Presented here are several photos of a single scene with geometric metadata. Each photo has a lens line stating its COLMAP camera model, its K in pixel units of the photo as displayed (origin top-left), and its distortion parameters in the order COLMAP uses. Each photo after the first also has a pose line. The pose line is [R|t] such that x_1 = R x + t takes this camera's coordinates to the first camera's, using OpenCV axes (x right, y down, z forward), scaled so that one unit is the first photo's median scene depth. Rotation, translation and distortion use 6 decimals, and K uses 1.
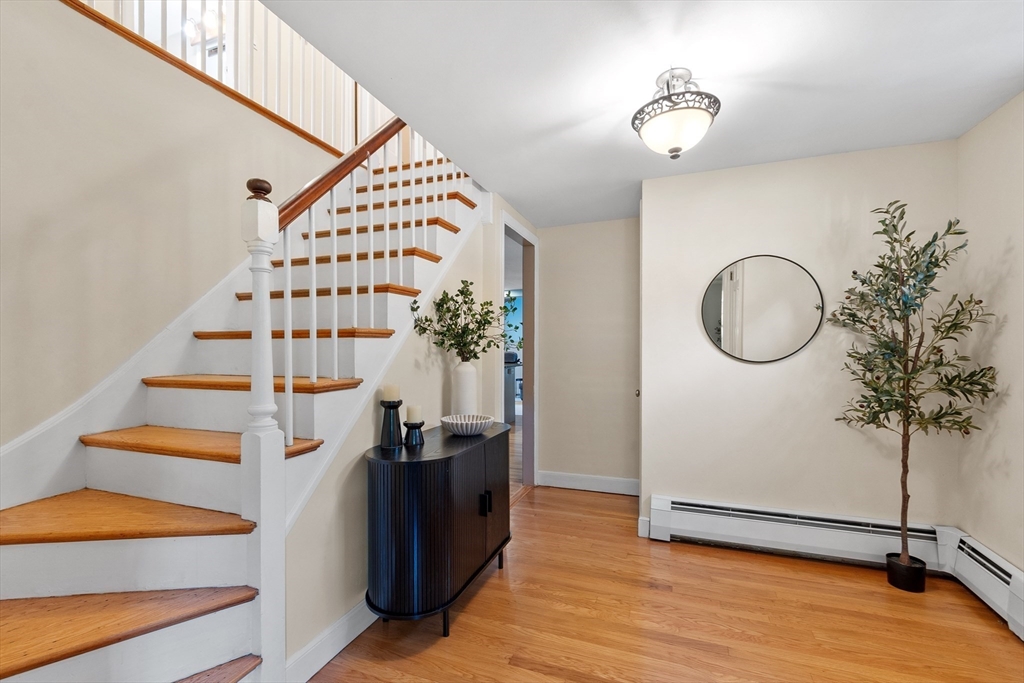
lens RADIAL K [[453.6, 0, 509.3], [0, 453.6, 349.7], [0, 0, 1]] dist [0.001738, 0.000694]
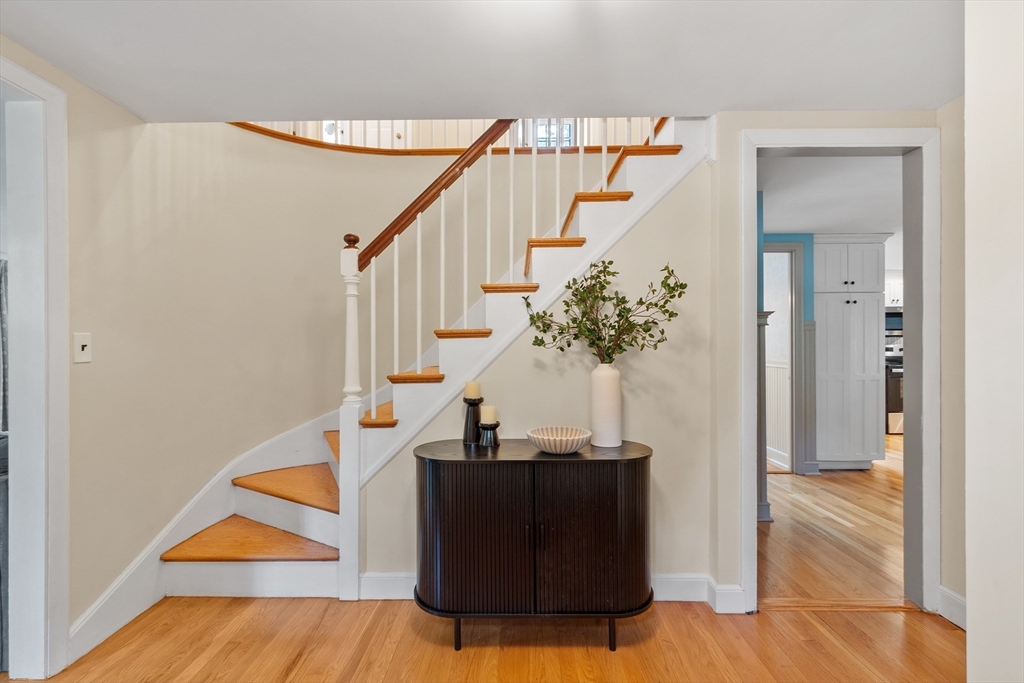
lens RADIAL K [[453.6, 0, 509.2], [0, 453.6, 341.7], [0, 0, 1]] dist [0.001738, 0.000694]
pose [[0.330230, -0.020116, -0.943686, 0.725892], [0.001327, 0.999782, -0.020847, 0.005953], [0.943900, 0.005632, 0.330185, 0.708630]]
